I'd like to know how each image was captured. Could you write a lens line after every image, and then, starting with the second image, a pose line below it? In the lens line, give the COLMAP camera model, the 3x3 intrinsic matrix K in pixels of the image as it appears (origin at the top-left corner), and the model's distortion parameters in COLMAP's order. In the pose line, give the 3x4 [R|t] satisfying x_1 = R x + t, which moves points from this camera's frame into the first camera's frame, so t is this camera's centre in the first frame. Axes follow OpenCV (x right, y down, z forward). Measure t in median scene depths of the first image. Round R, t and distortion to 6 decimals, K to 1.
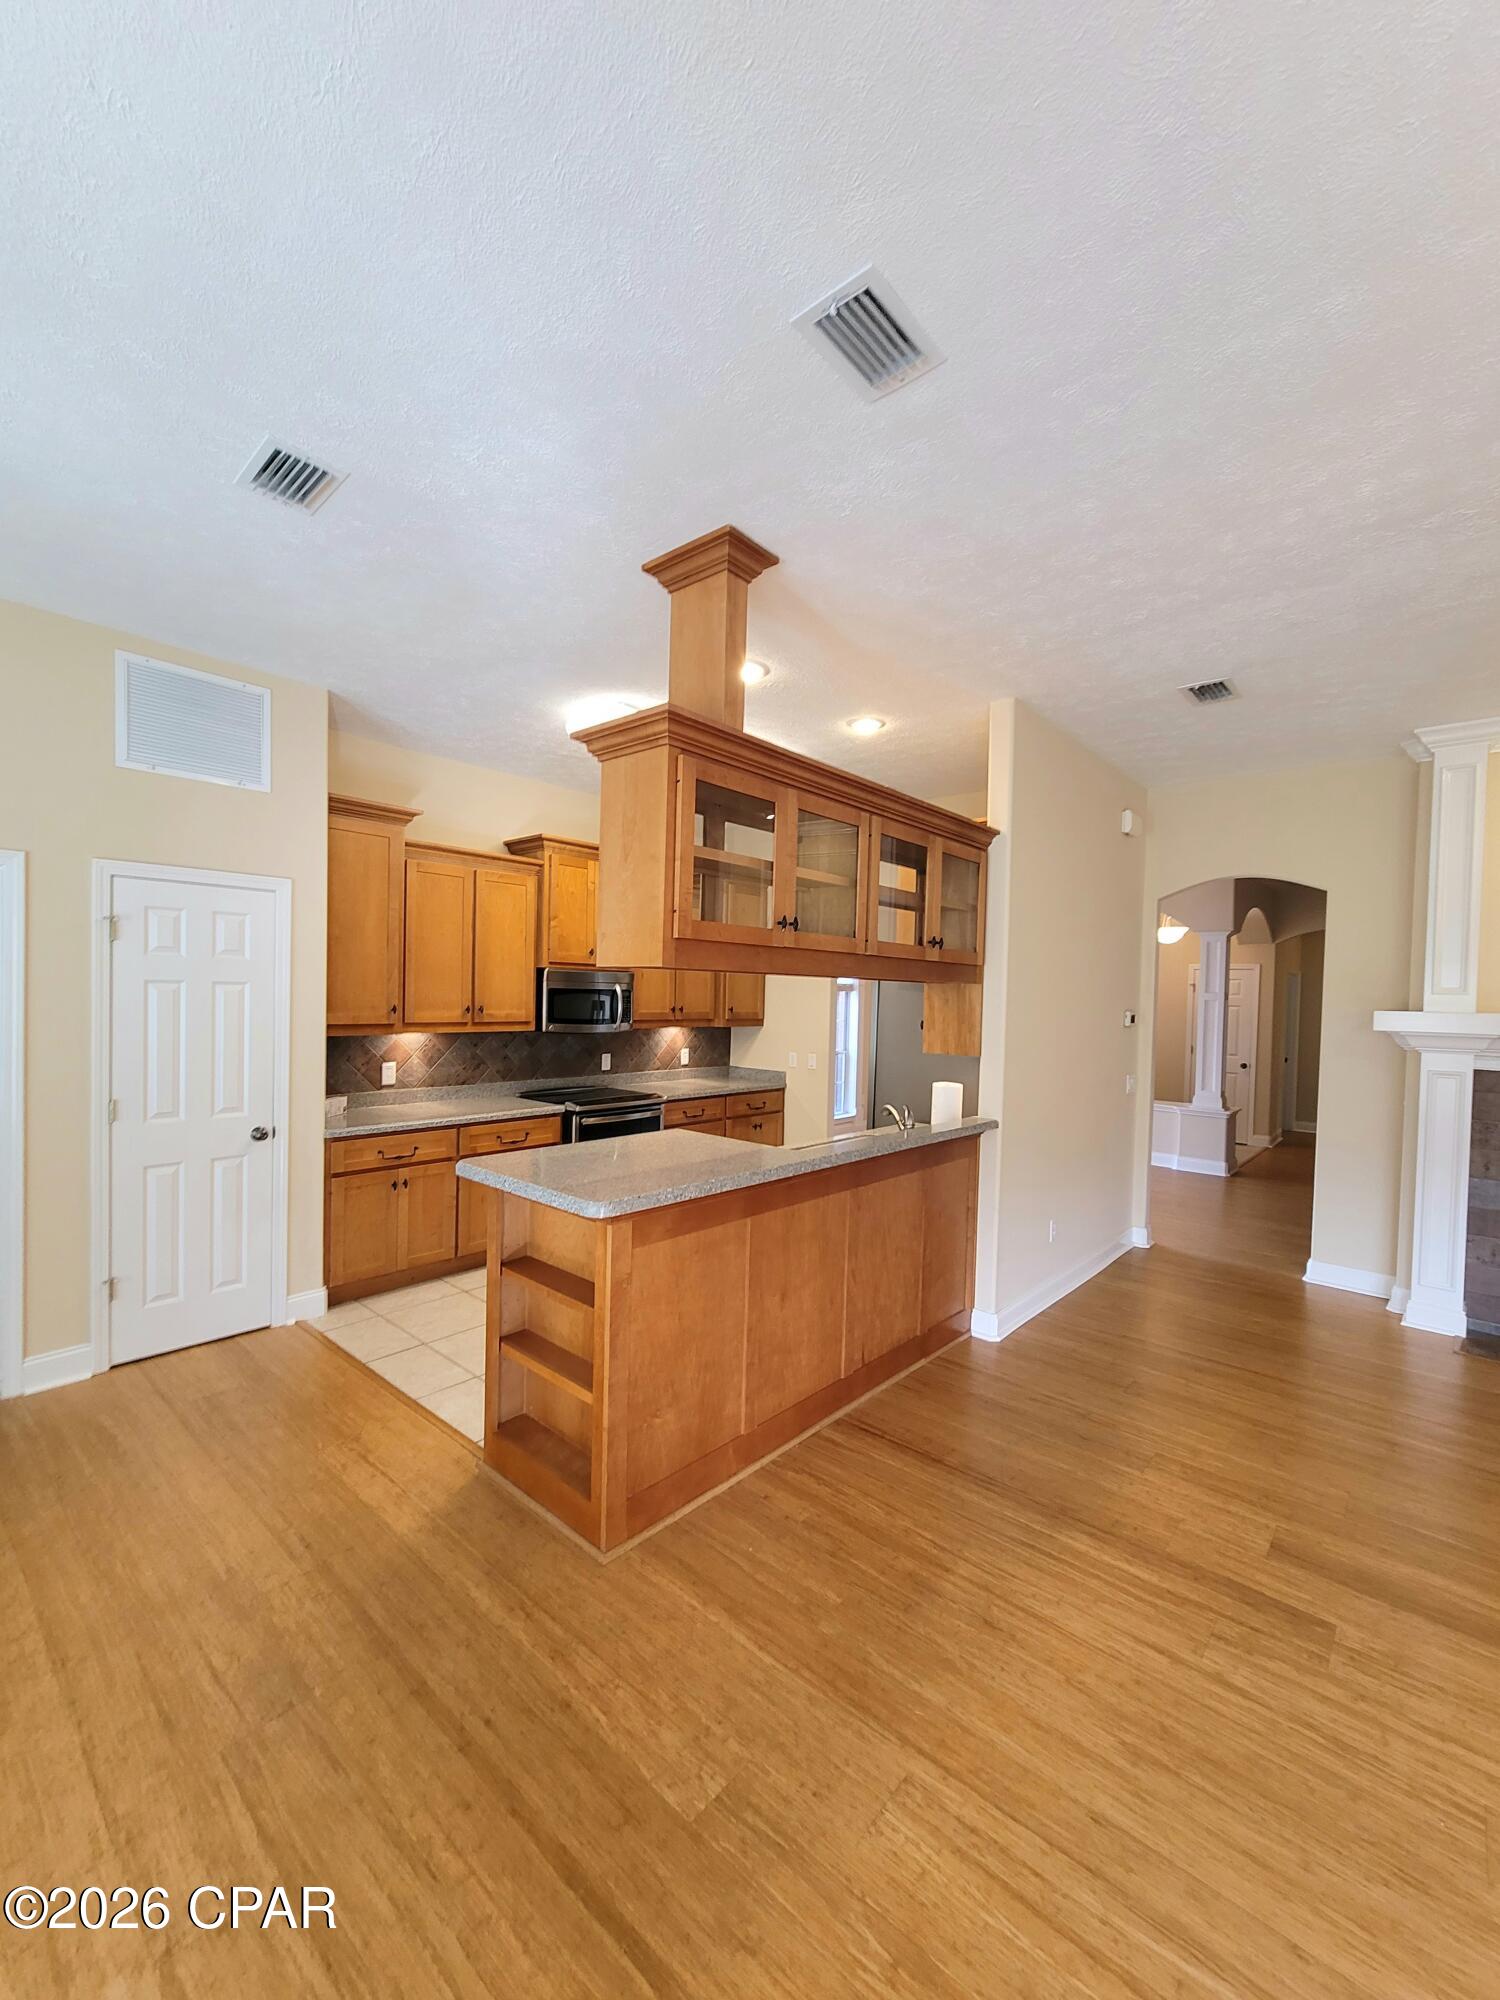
lens RADIAL K [[818.1, 0, 752.9], [0, 818.1, 1015.8], [0, 0, 1]] dist [-0.003798, 0.000352]
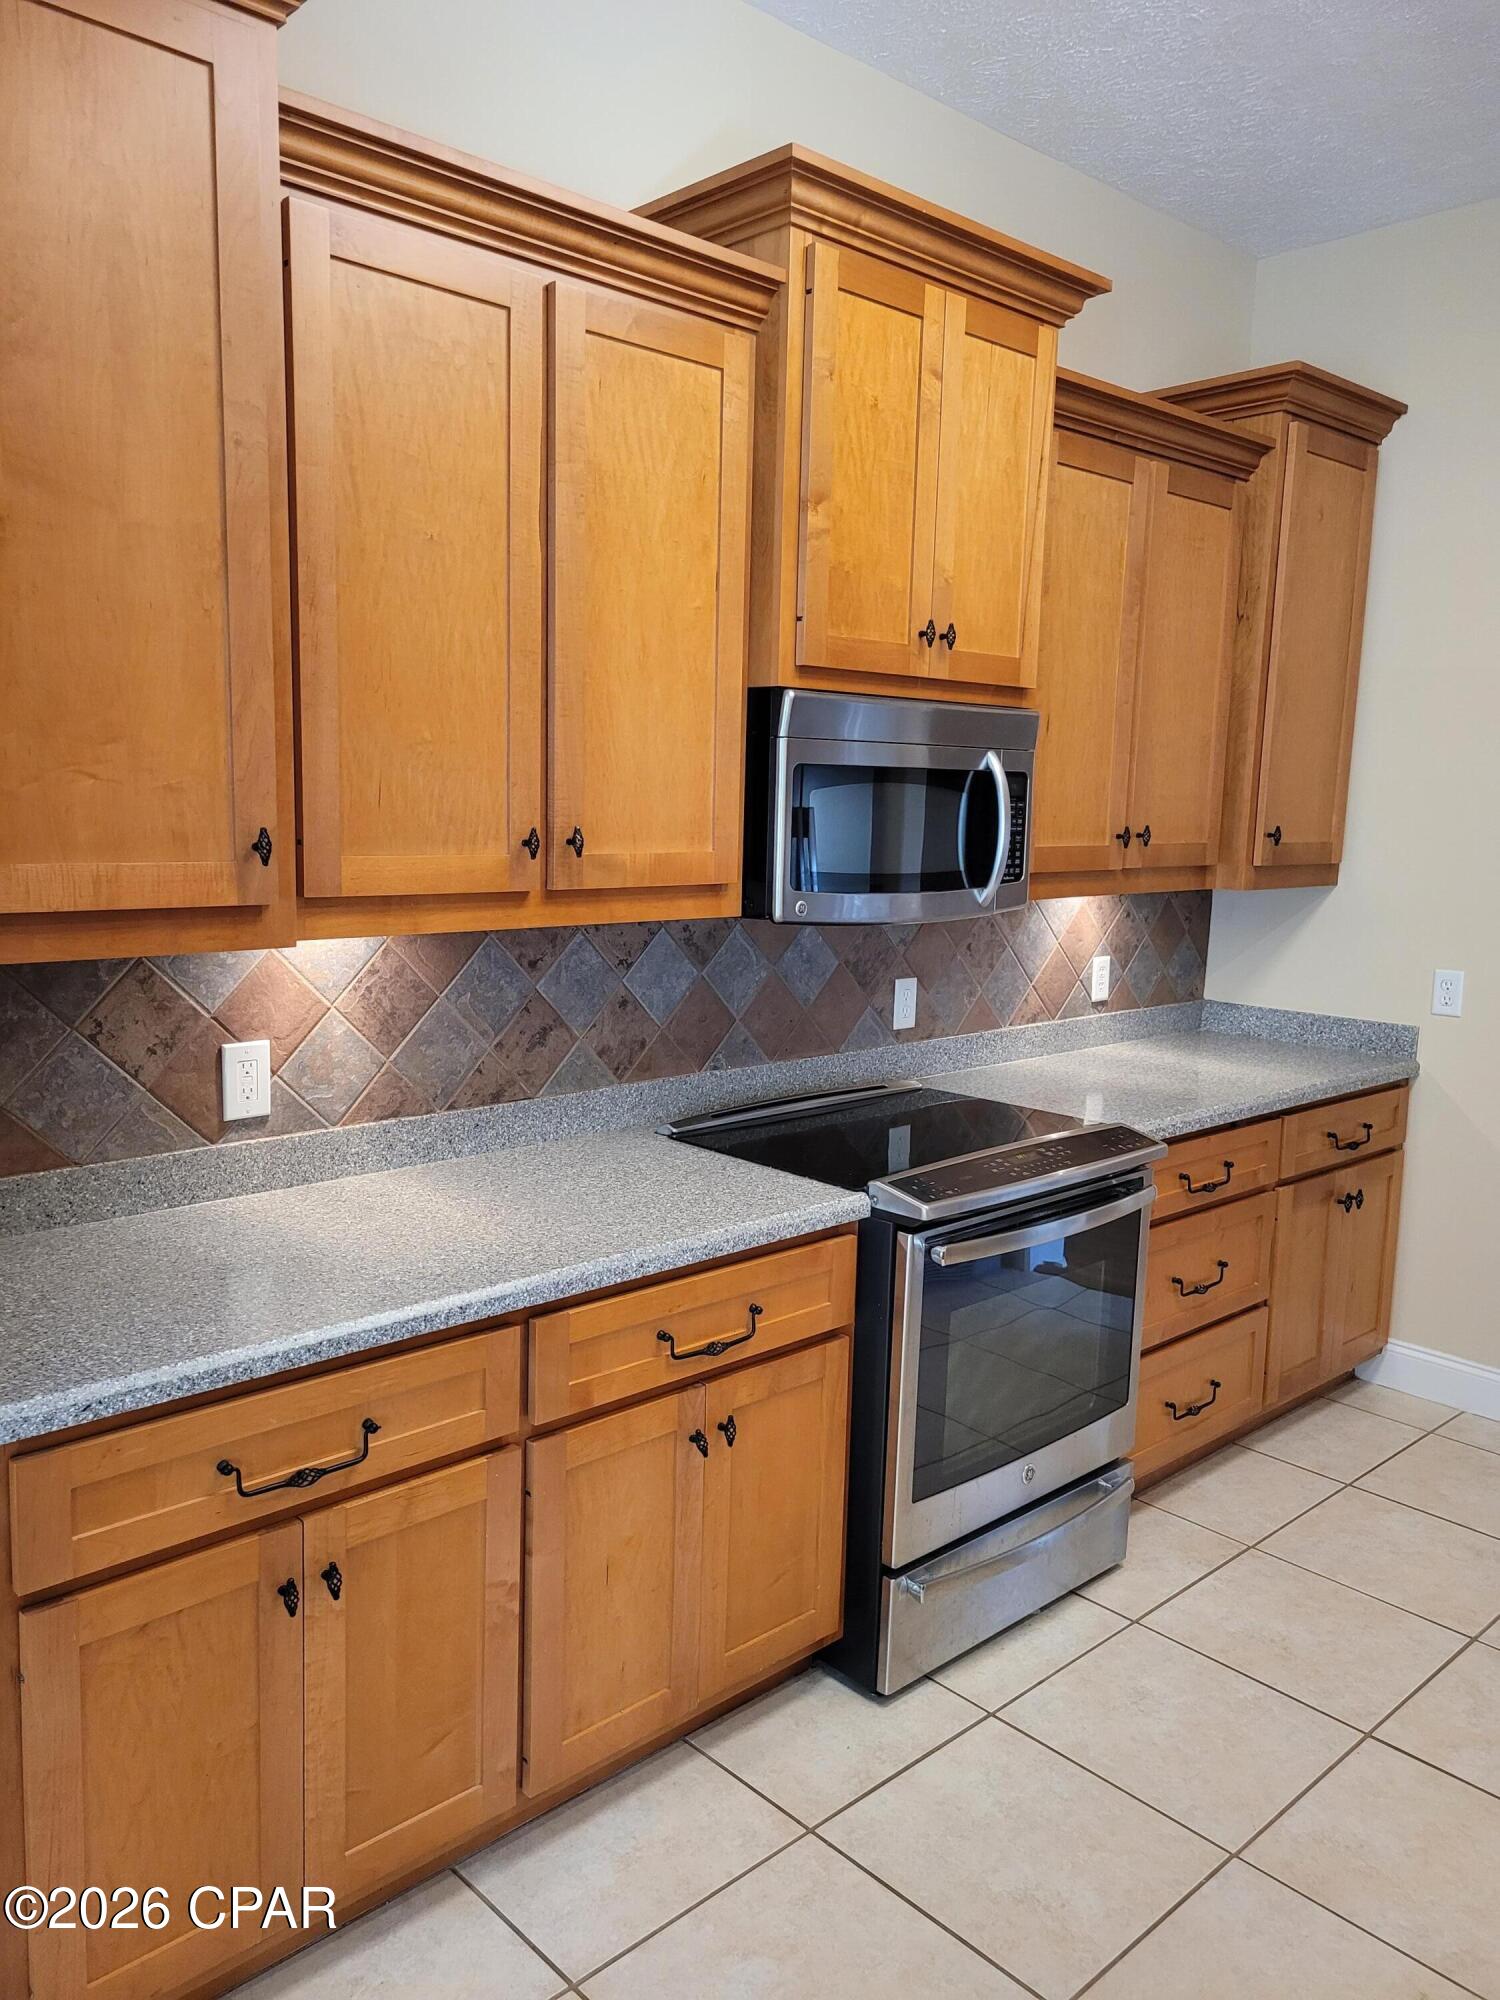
lens RADIAL K [[1507.3, 0, 735.1], [0, 1507.3, 1001.7], [0, 0, 1]] dist [0.023535, 0.004352]
pose [[0.995098, 0.011107, -0.098263, -0.226655], [-0.000395, 0.994110, 0.108372, -0.009249], [0.098888, -0.107802, 0.989242, 0.503662]]
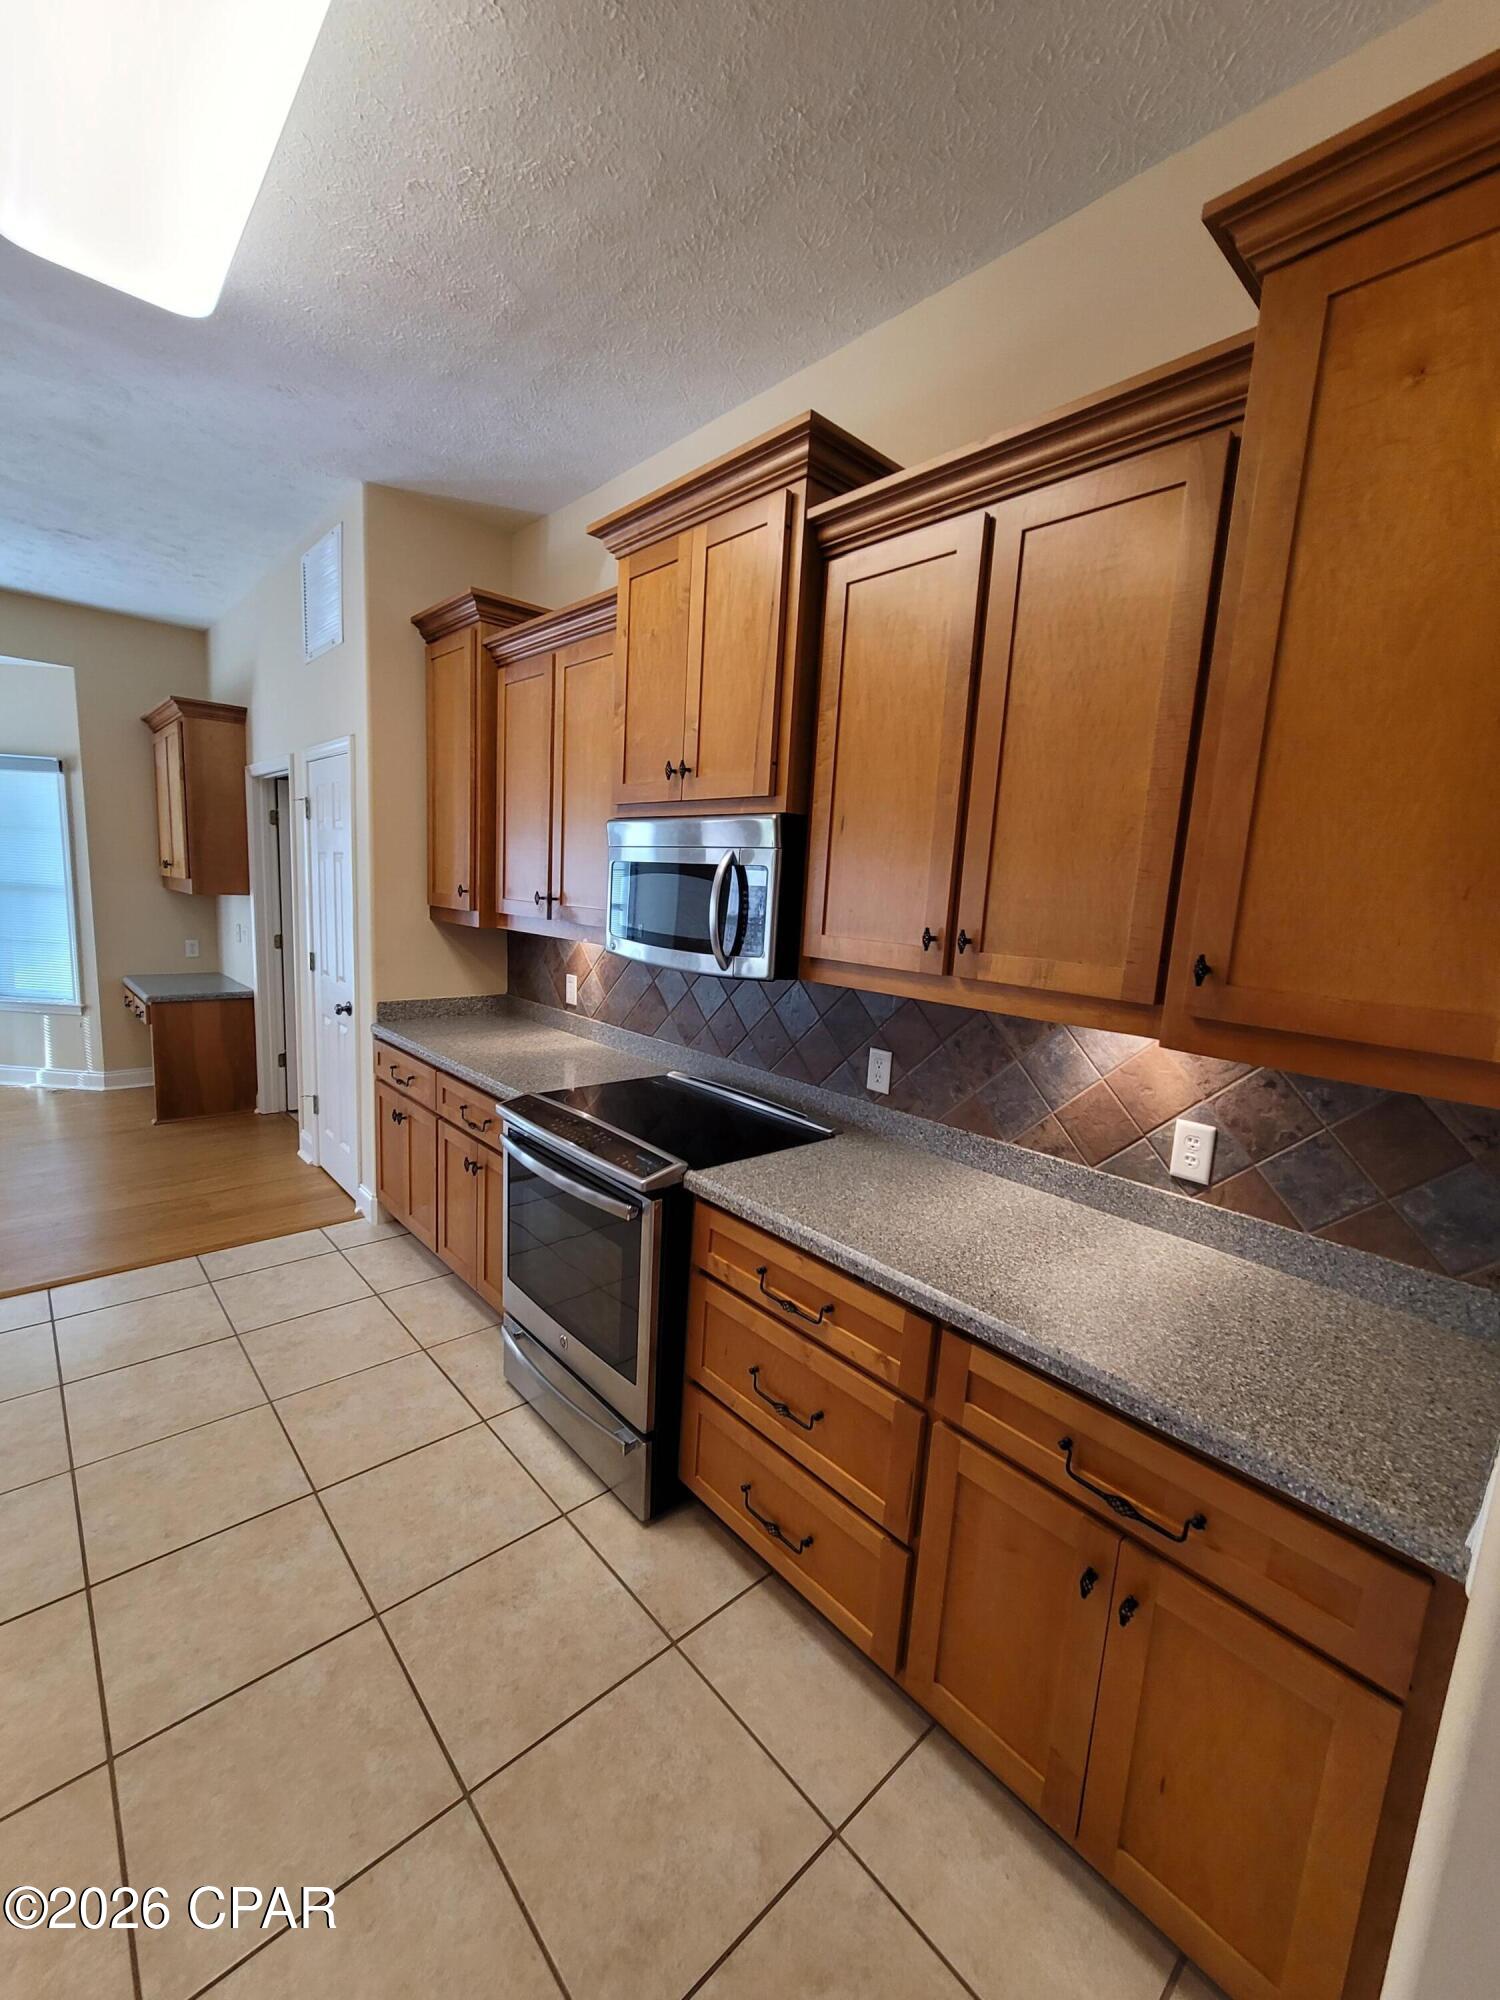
lens RADIAL K [[818.1, 0, 735.7], [0, 818.1, 1003.2], [0, 0, 1]] dist [-0.003798, 0.000352]
pose [[-0.115871, 0.117362, -0.986306, 0.234572], [-0.084895, 0.988191, 0.127559, -0.020148], [0.989630, 0.098513, -0.104540, 1.173661]]
